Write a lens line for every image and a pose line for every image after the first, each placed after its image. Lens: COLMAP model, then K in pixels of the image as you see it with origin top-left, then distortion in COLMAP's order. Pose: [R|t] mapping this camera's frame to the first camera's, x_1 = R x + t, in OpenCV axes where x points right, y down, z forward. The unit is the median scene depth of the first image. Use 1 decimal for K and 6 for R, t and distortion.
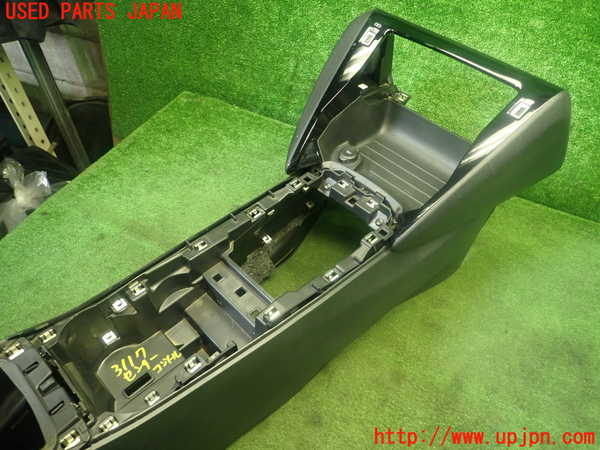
lens RADIAL K [[442.6, 0, 301.0], [0, 442.6, 225.1], [0, 0, 1]] dist [0.005463, -0.004883]
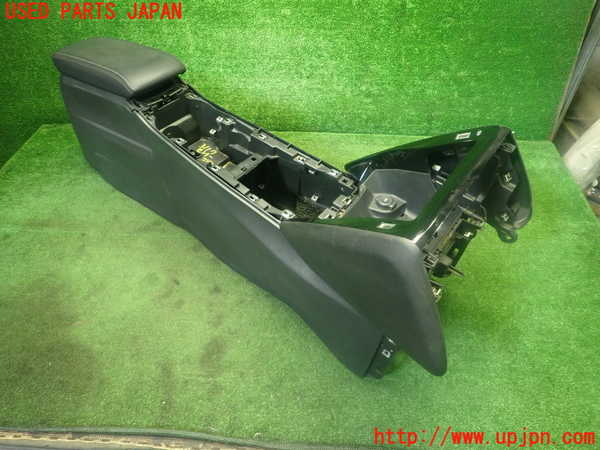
lens RADIAL K [[442.6, 0, 298.4], [0, 442.6, 225.5], [0, 0, 1]] dist [0.005463, -0.004883]
pose [[0.924601, -0.280879, 0.257332, -0.017743], [0.305372, 0.950347, -0.059902, 0.252979], [-0.227730, 0.133967, 0.964465, -0.274727]]
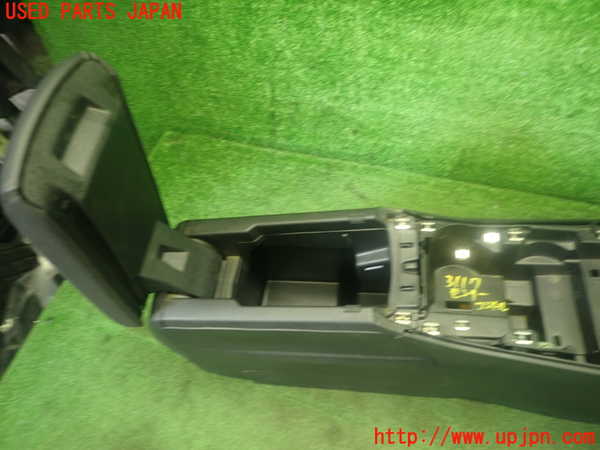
lens RADIAL K [[442.6, 0, 300.1], [0, 442.6, 225.9], [0, 0, 1]] dist [0.005463, -0.004883]
pose [[0.971257, -0.189356, -0.144240, 0.110640], [0.208947, 0.968486, 0.135559, -0.204250], [0.114026, -0.161801, 0.980214, 0.123872]]
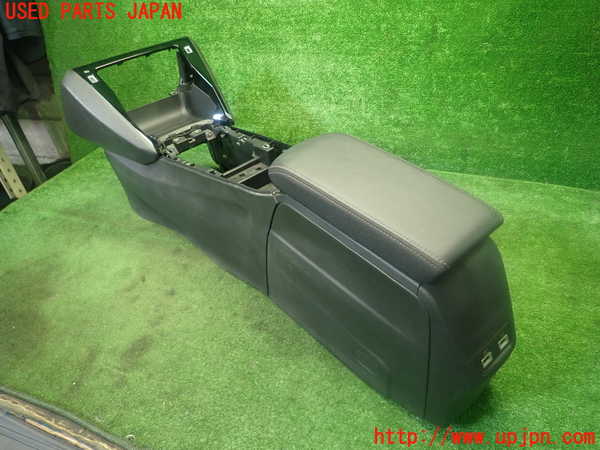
lens RADIAL K [[442.6, 0, 298.5], [0, 442.6, 225.3], [0, 0, 1]] dist [0.005463, -0.004883]
pose [[0.991063, -0.131204, -0.024097, 0.311169], [0.123169, 0.969387, -0.212409, 0.360698], [0.051228, 0.207543, 0.976884, -0.266749]]
